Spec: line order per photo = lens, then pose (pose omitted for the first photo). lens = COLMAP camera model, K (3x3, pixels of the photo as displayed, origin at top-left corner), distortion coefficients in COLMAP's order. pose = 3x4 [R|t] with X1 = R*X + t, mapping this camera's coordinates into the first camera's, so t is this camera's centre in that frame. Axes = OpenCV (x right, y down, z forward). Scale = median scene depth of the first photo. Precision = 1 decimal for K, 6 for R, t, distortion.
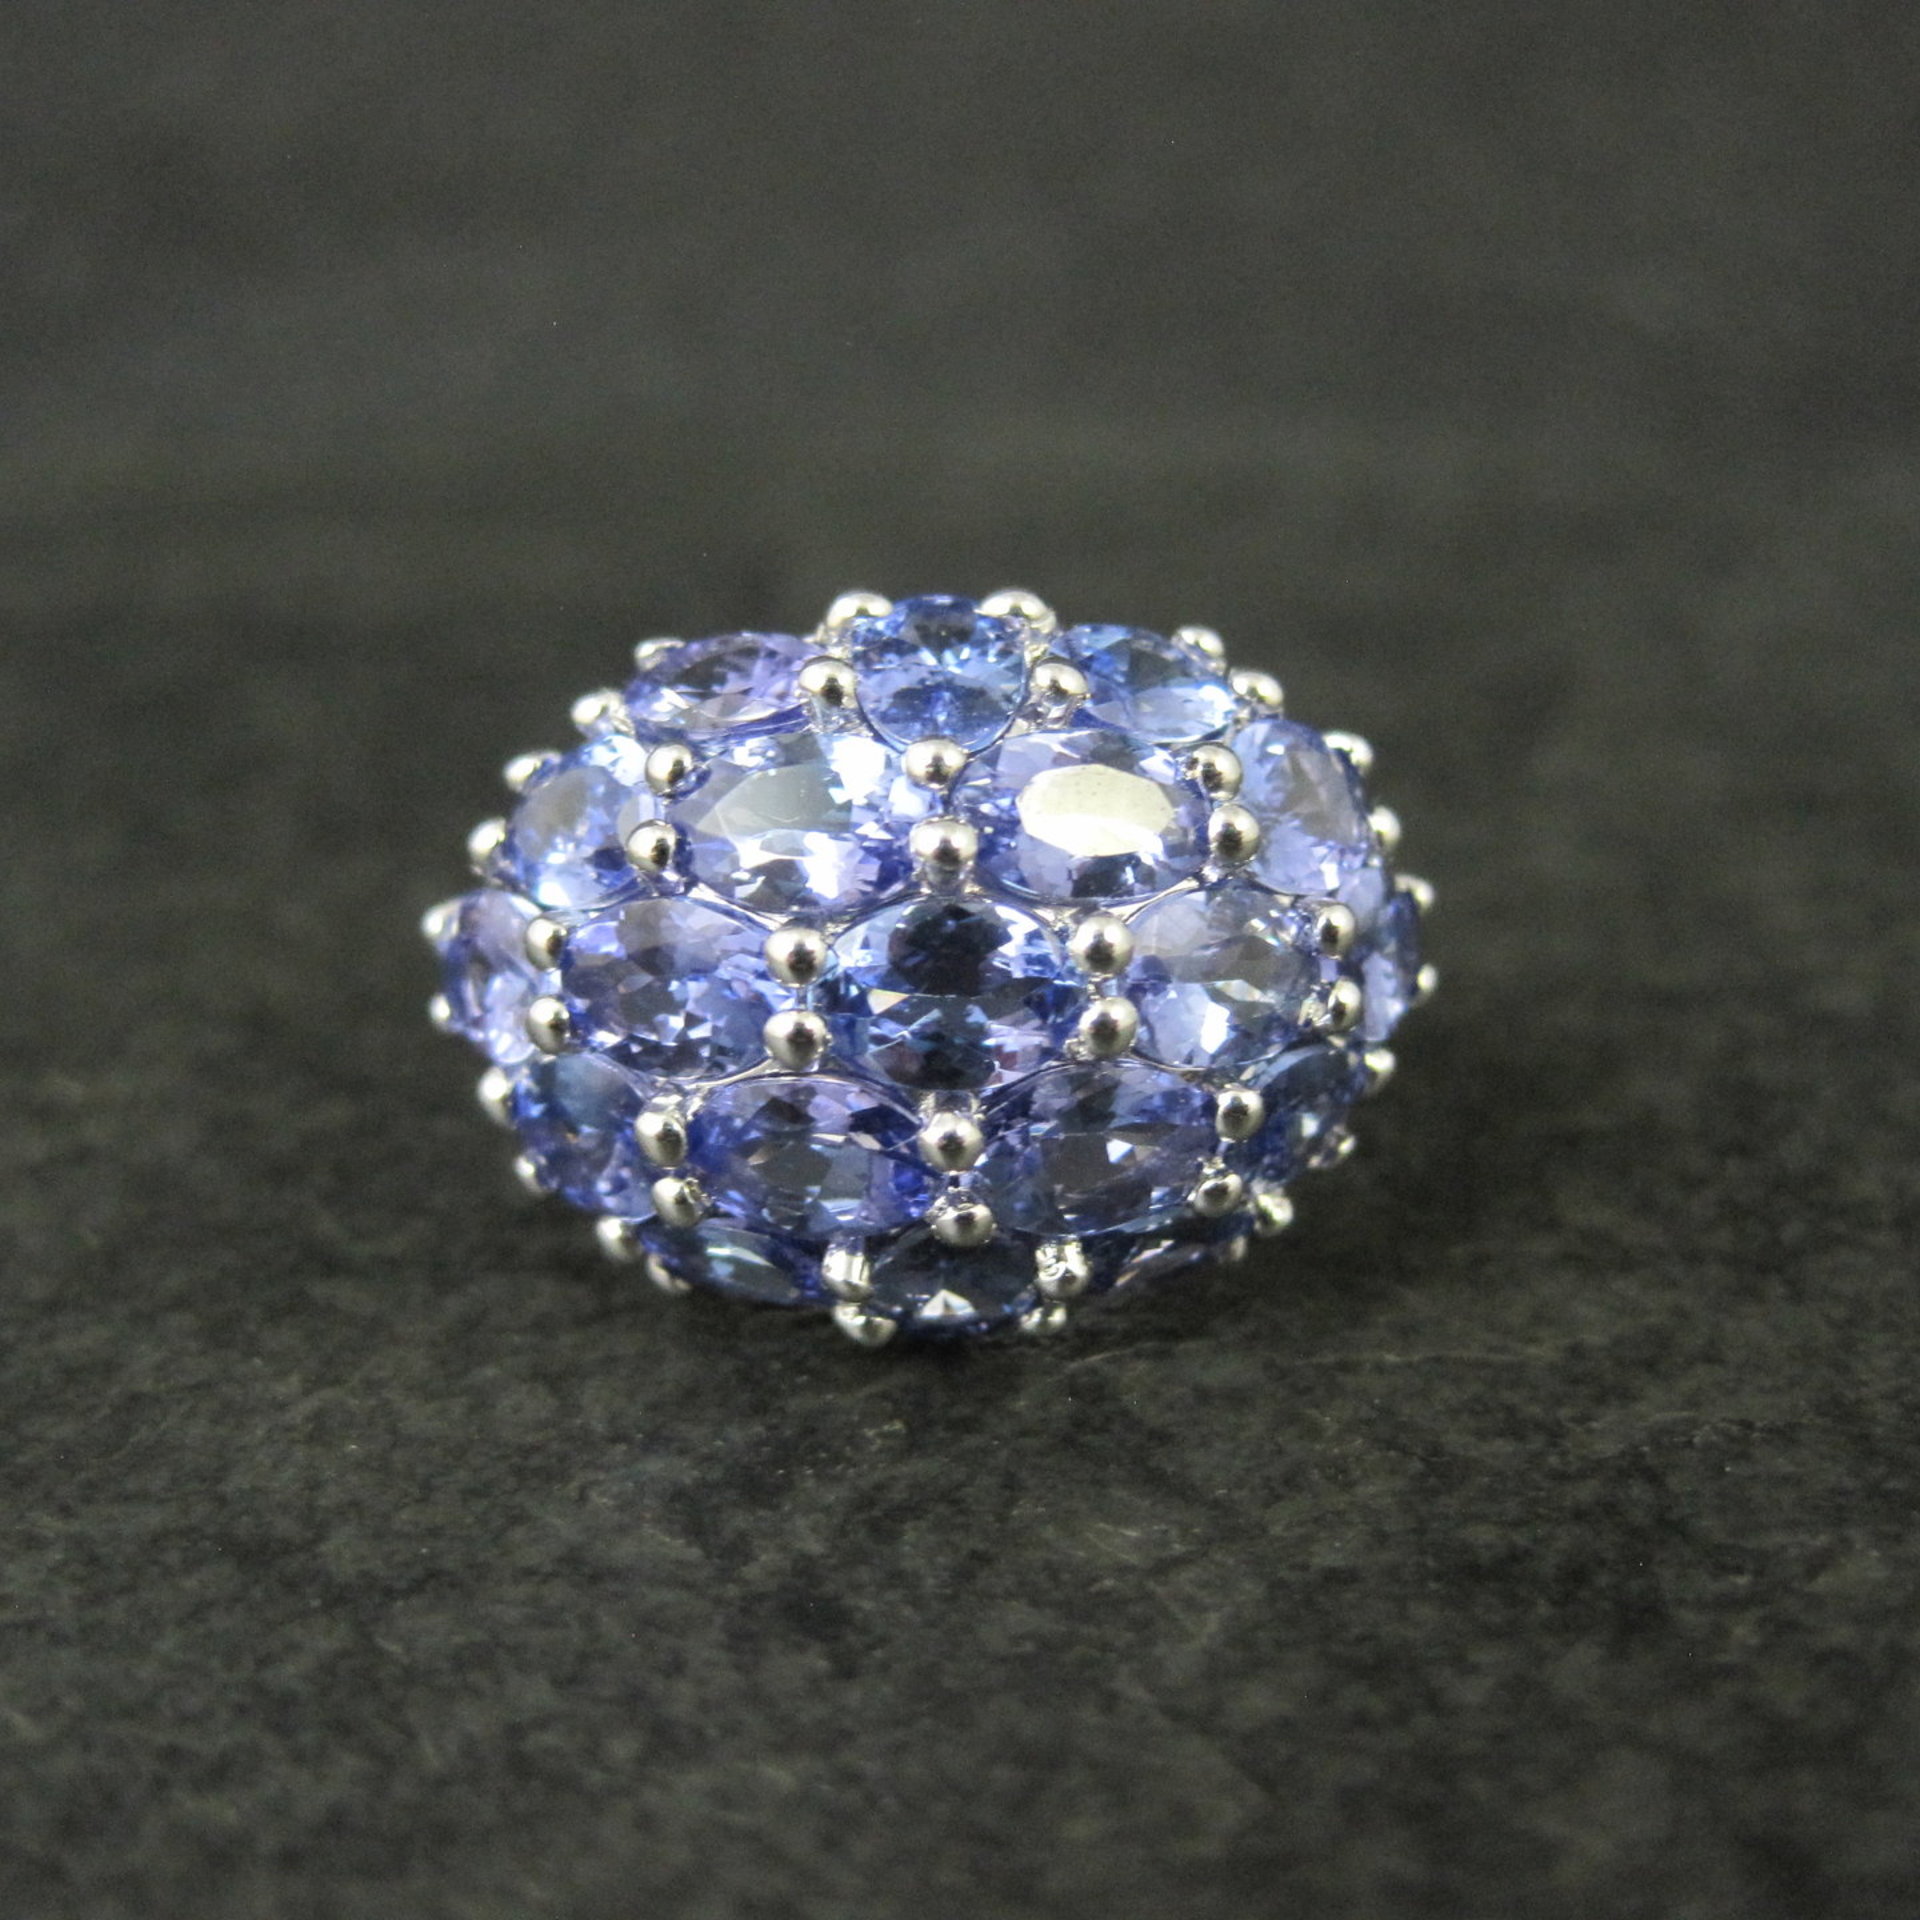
lens RADIAL K [[2339.6, 0, 960.6], [0, 2339.6, 957.3], [0, 0, 1]] dist [0.002886, -0.008175]
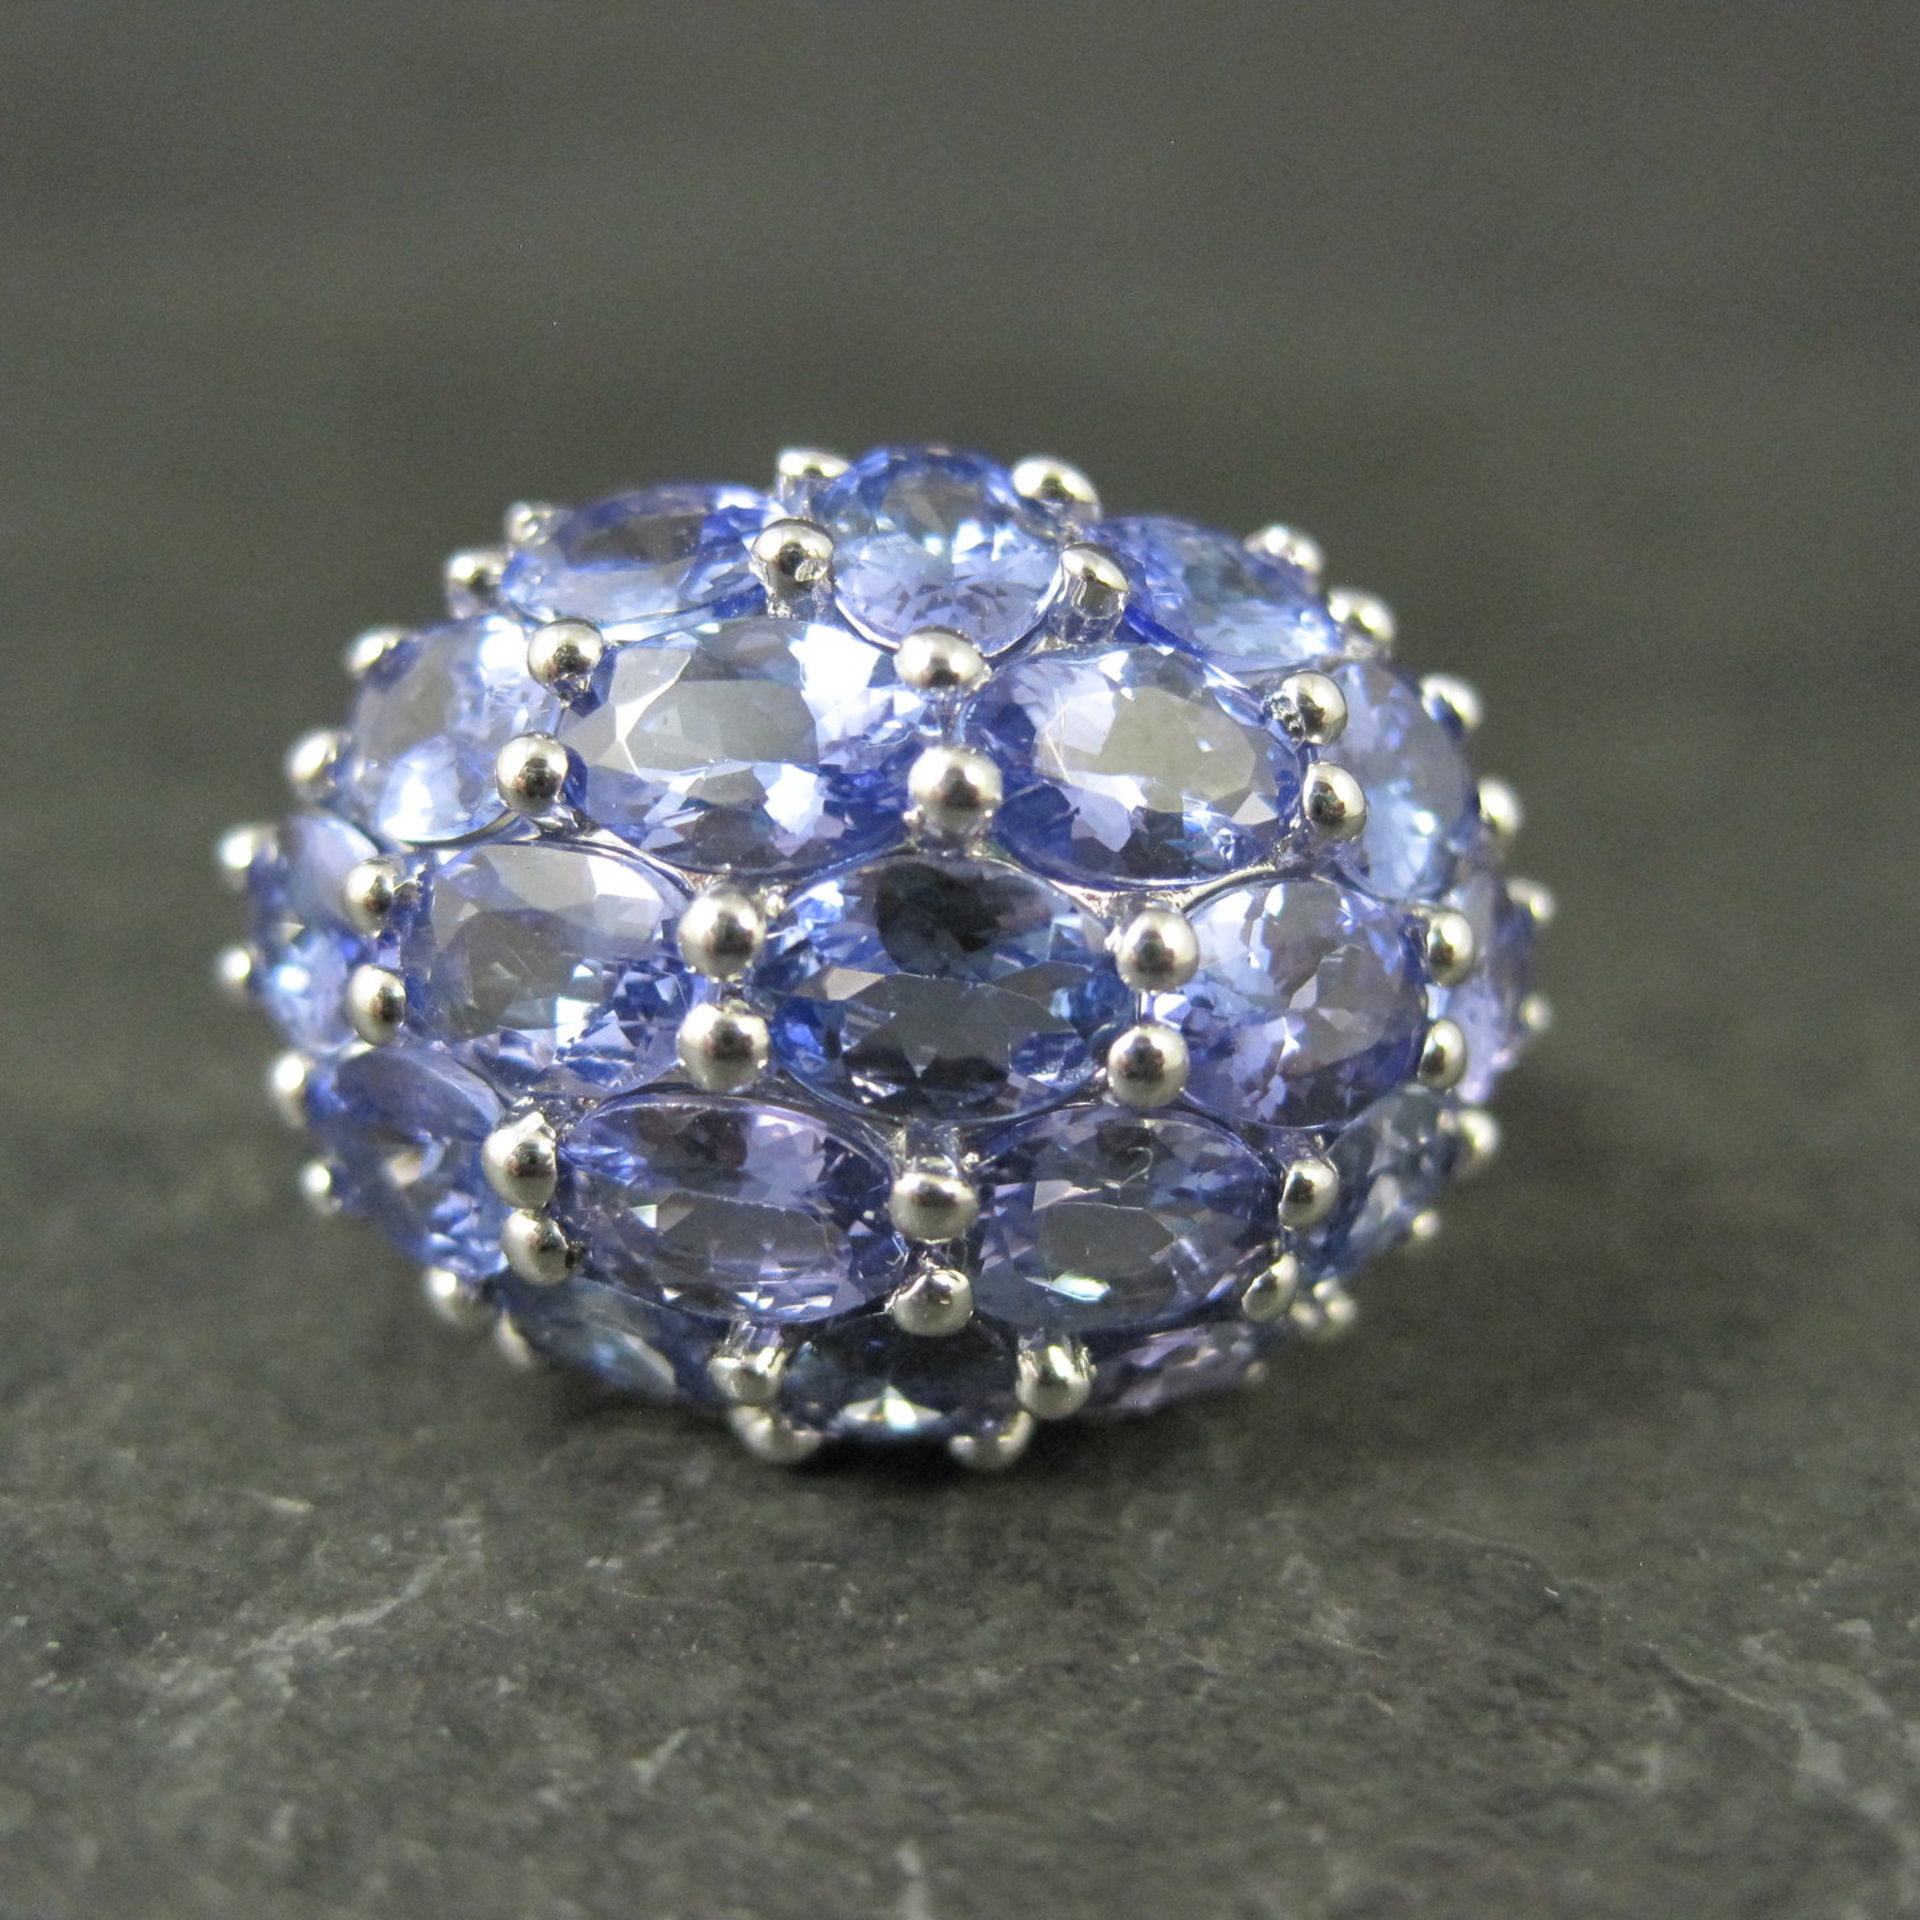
lens RADIAL K [[2339.6, 0, 960.6], [0, 2339.6, 957.3], [0, 0, 1]] dist [0.002886, -0.008175]
pose [[0.995750, 0.069281, 0.060675, -0.040096], [-0.066561, 0.996733, -0.045754, 0.037795], [-0.063646, 0.041521, 0.997108, 0.265719]]
